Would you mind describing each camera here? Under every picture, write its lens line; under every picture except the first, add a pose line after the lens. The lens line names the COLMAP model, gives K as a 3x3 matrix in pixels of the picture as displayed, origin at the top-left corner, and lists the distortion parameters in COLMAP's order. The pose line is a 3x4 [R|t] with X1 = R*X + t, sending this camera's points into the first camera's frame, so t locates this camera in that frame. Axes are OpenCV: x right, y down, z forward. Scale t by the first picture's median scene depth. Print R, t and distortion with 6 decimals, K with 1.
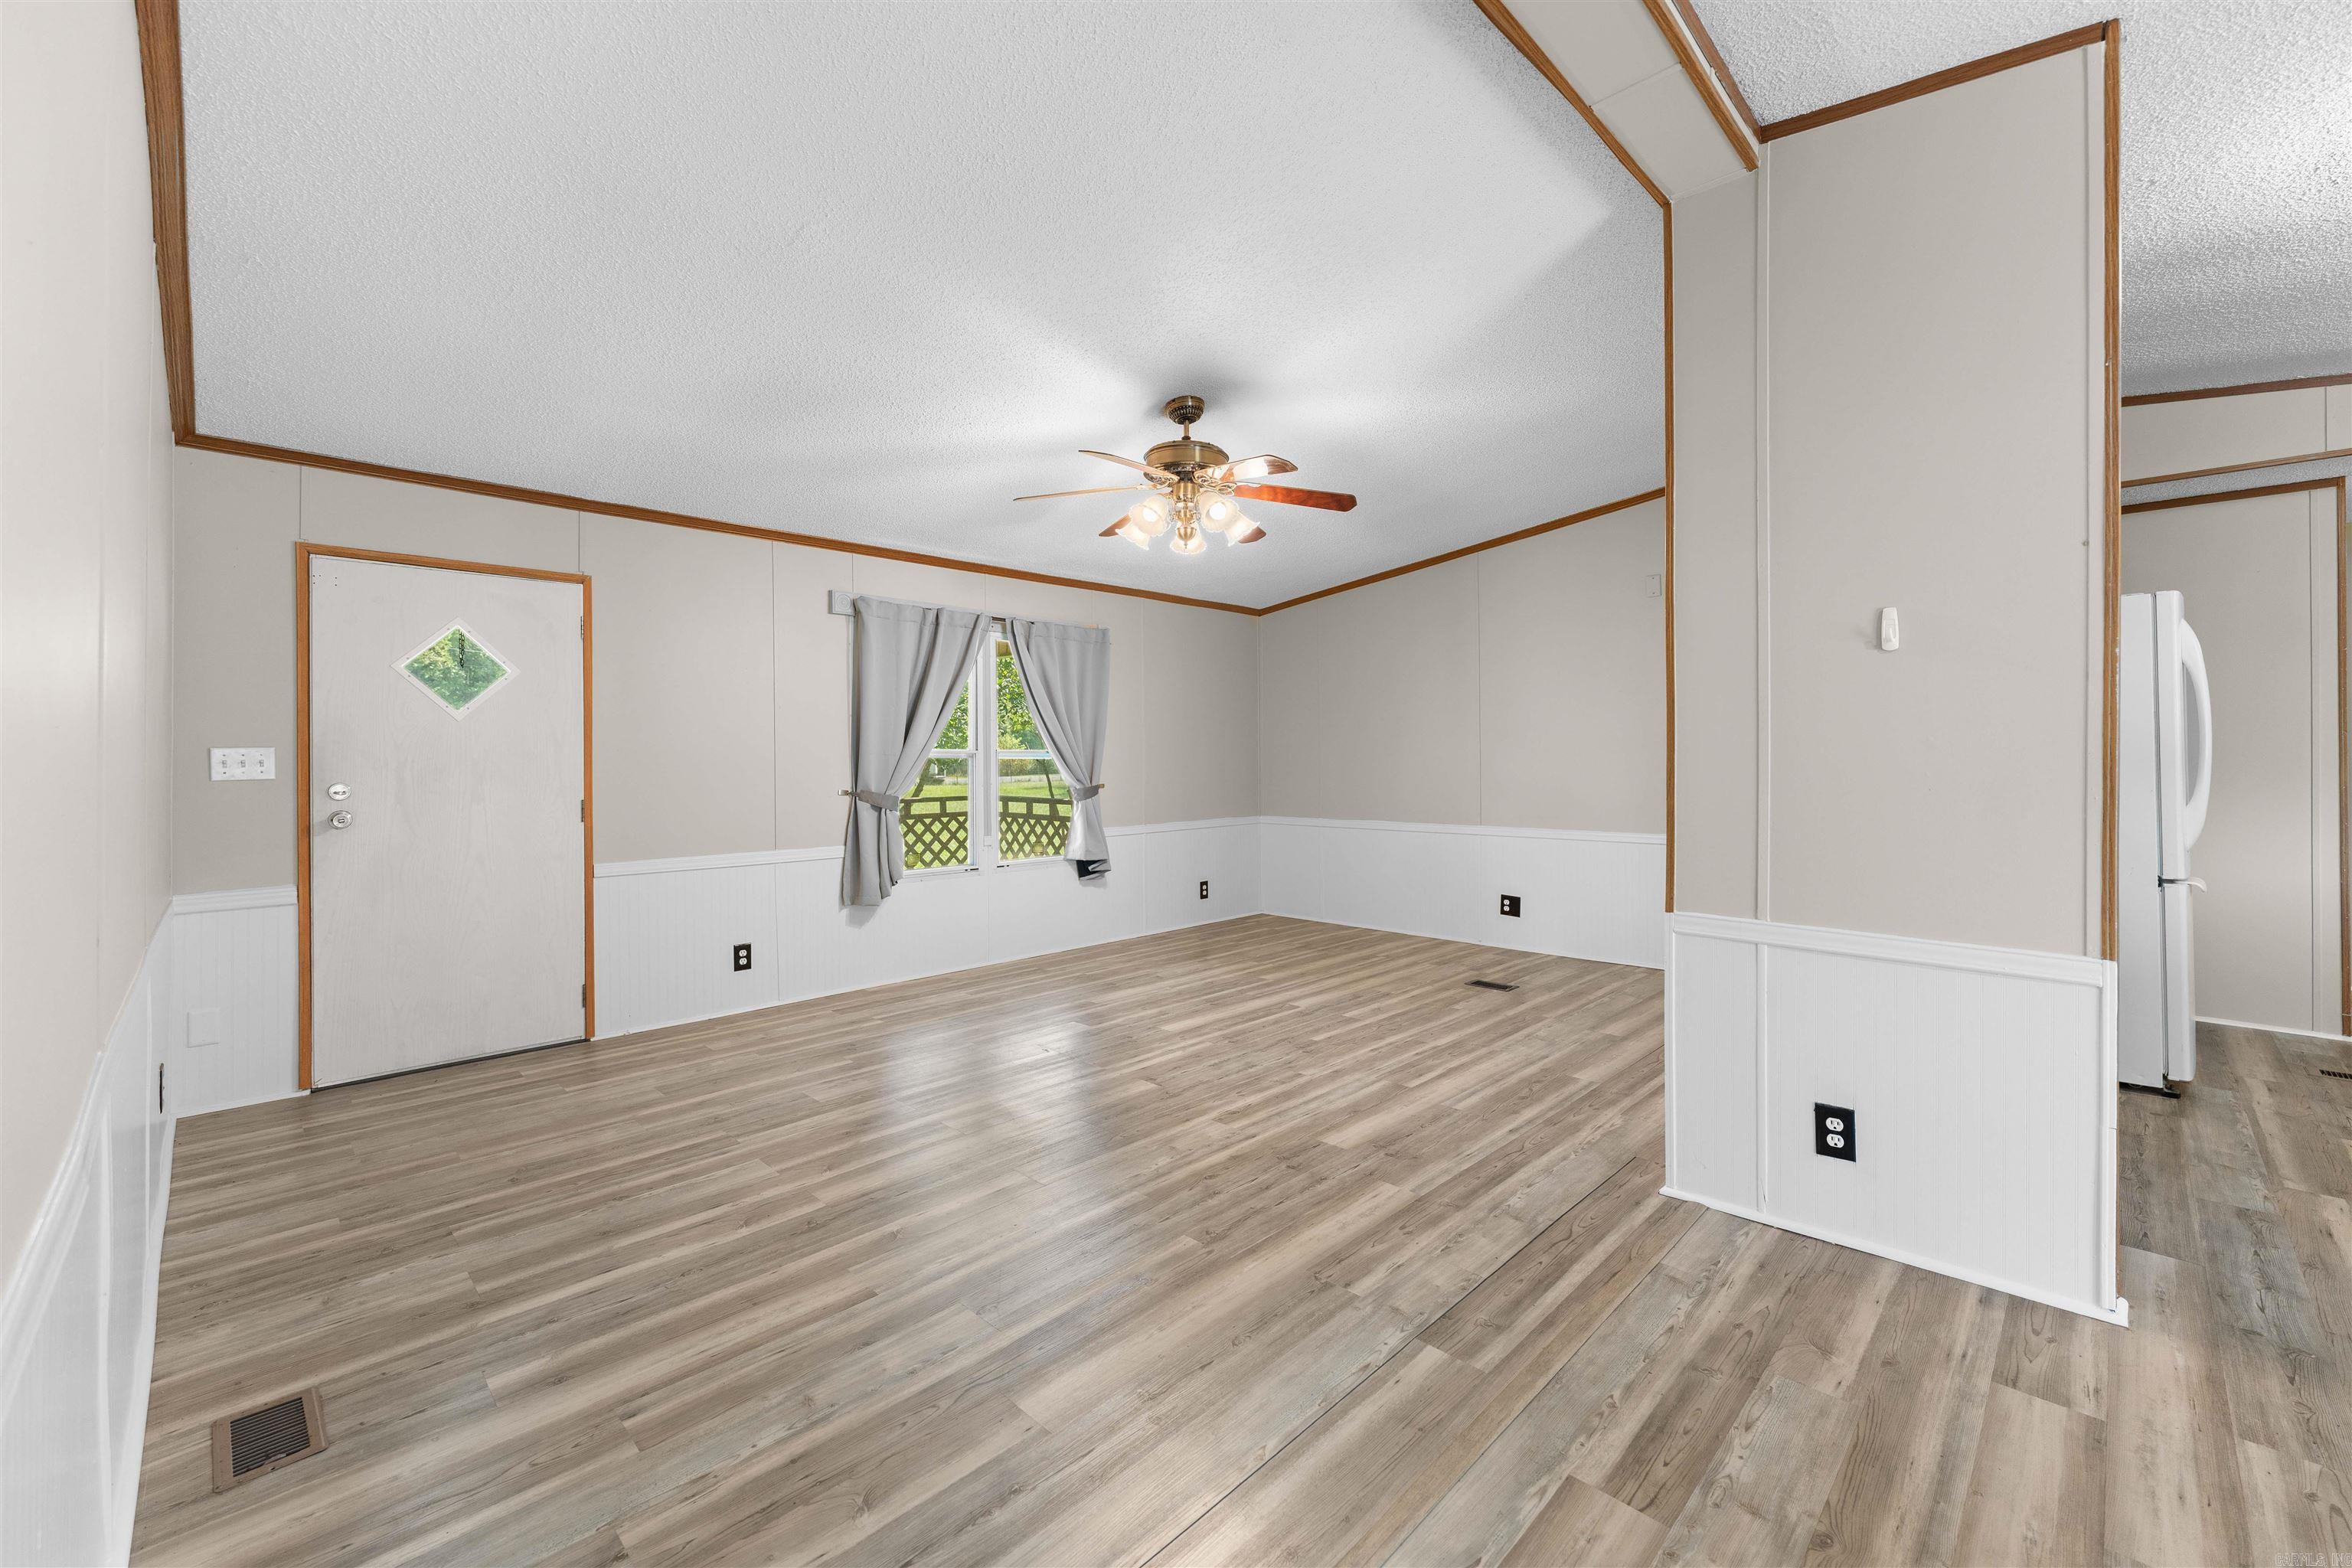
lens RADIAL K [[959.8, 0, 1175.6], [0, 959.8, 769.3], [0, 0, 1]] dist [-0.003982, -0.000374]
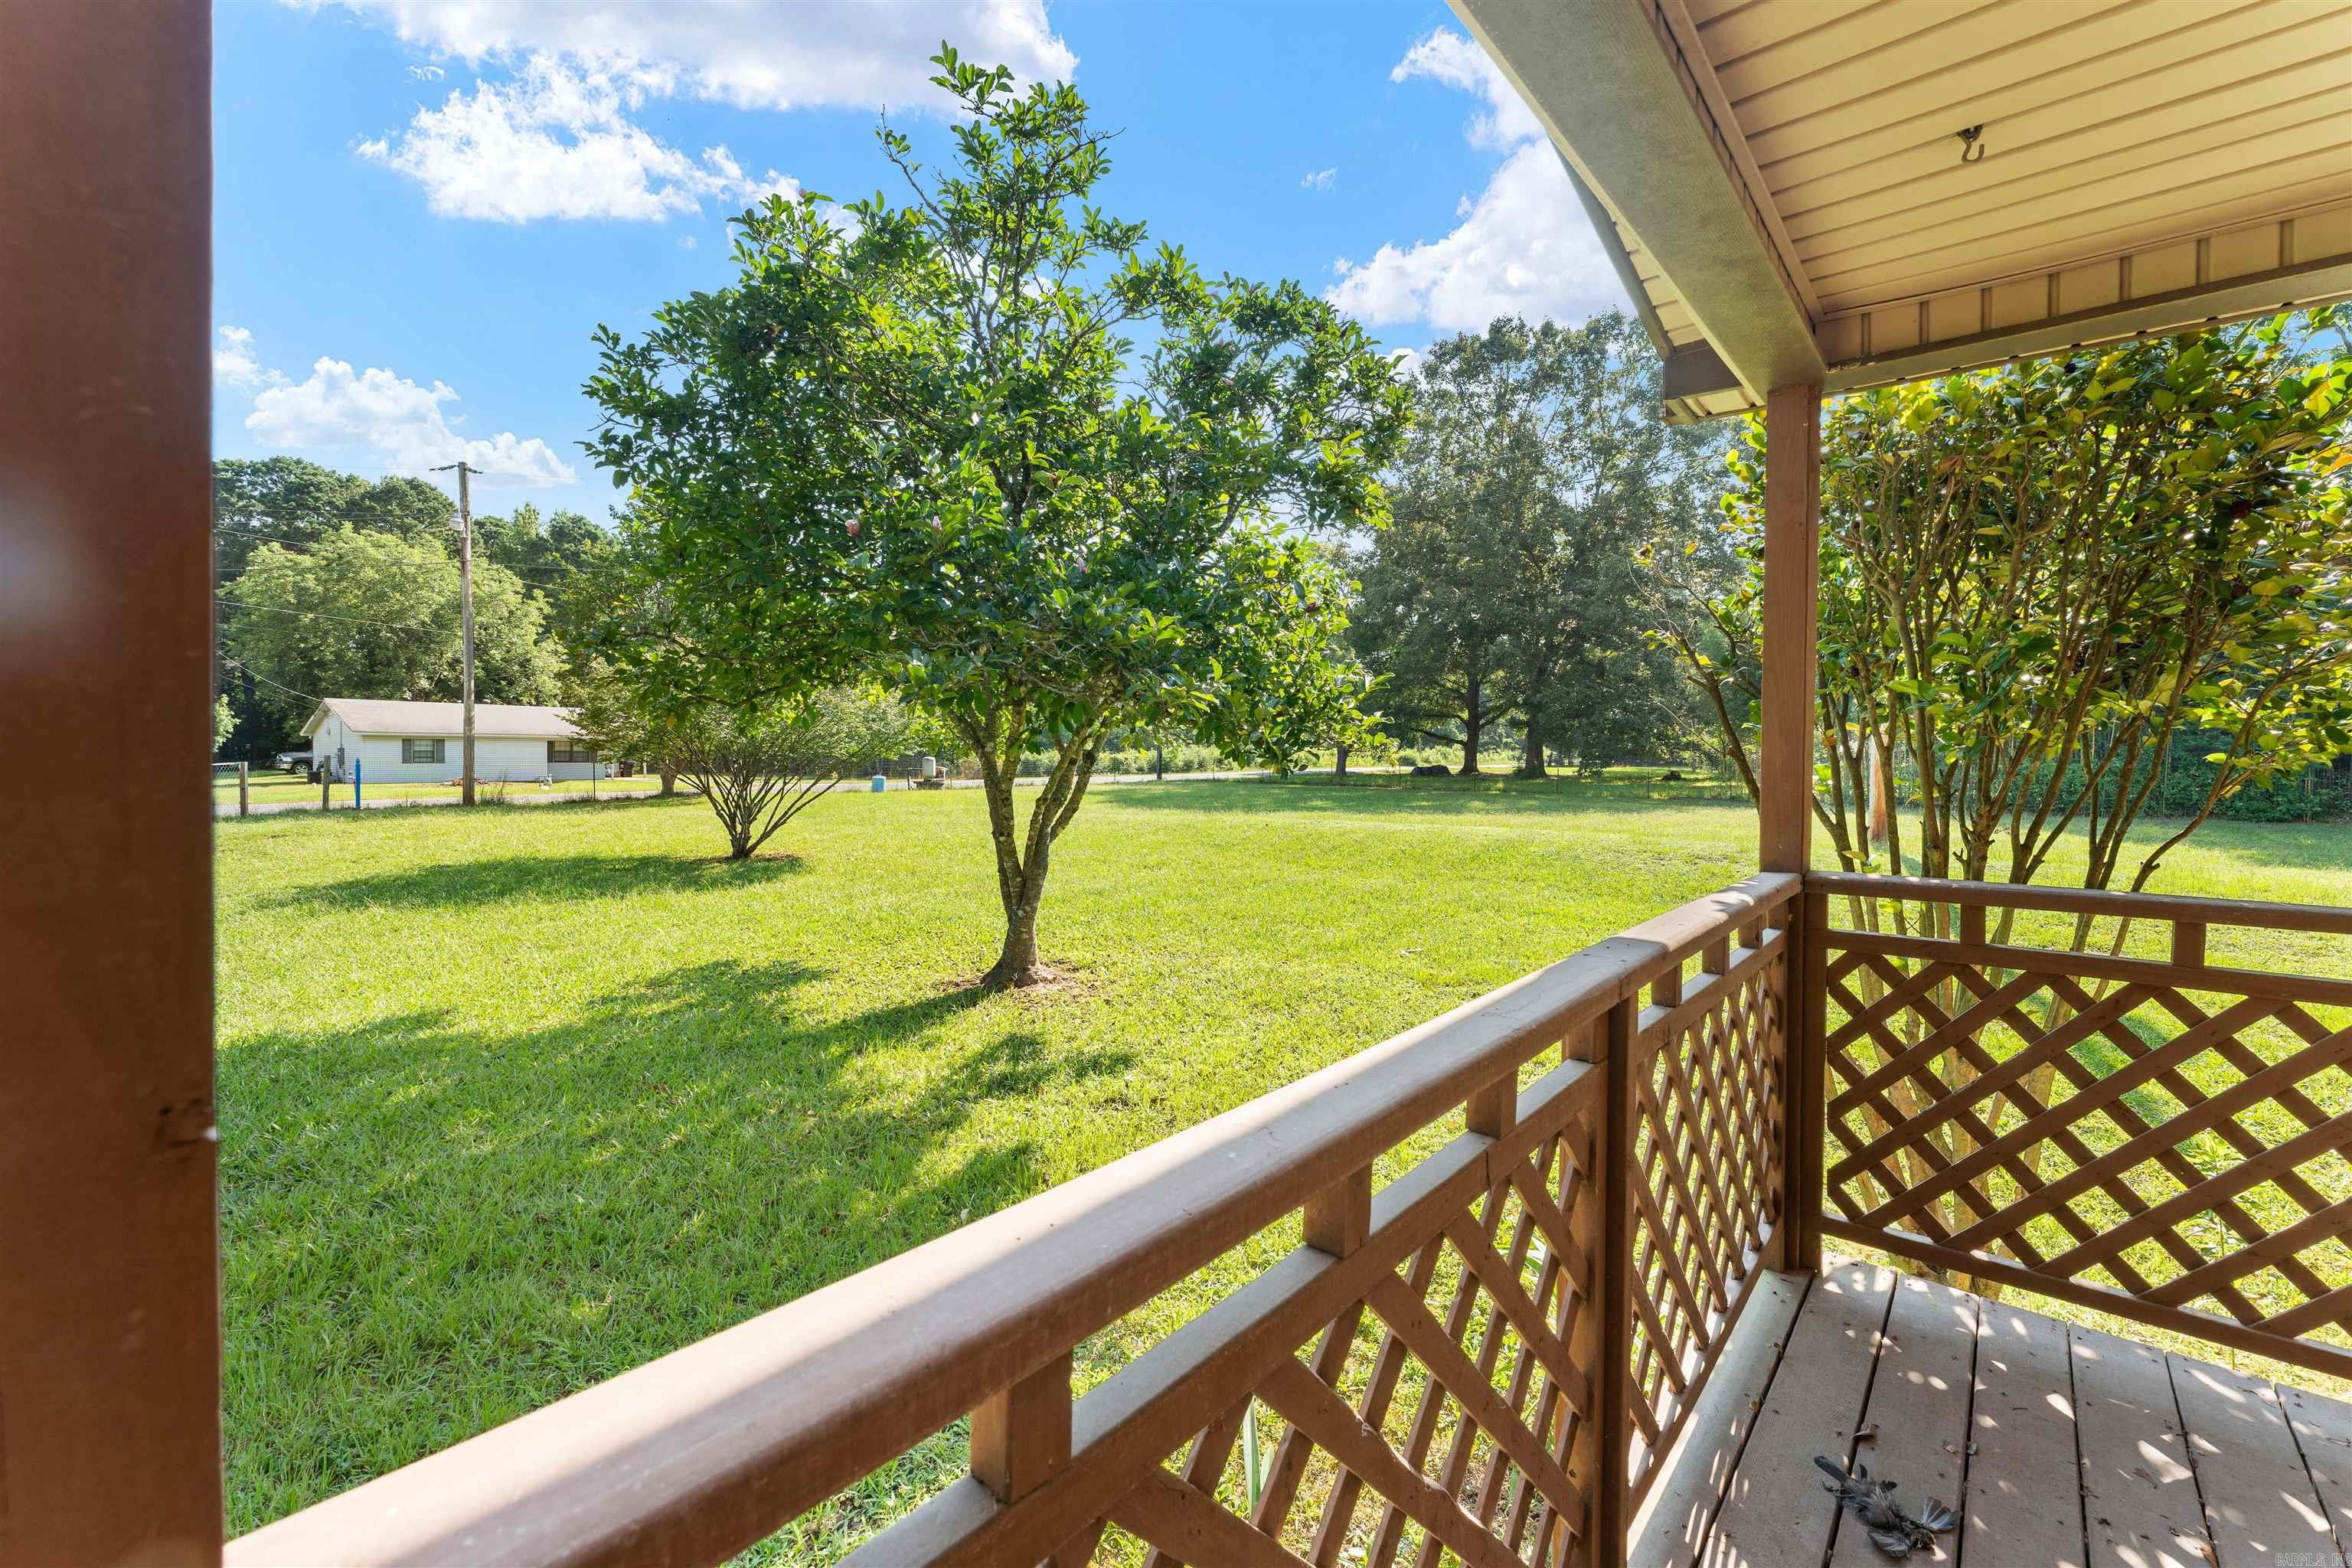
lens RADIAL K [[959.8, 0, 1176.4], [0, 959.8, 772.5], [0, 0, 1]] dist [-0.003982, -0.000374]
pose [[0.058784, 0.015818, -0.998145, -0.030888], [-0.005220, 0.999866, 0.015538, -0.003578], [0.998257, 0.004297, 0.058859, 0.745762]]
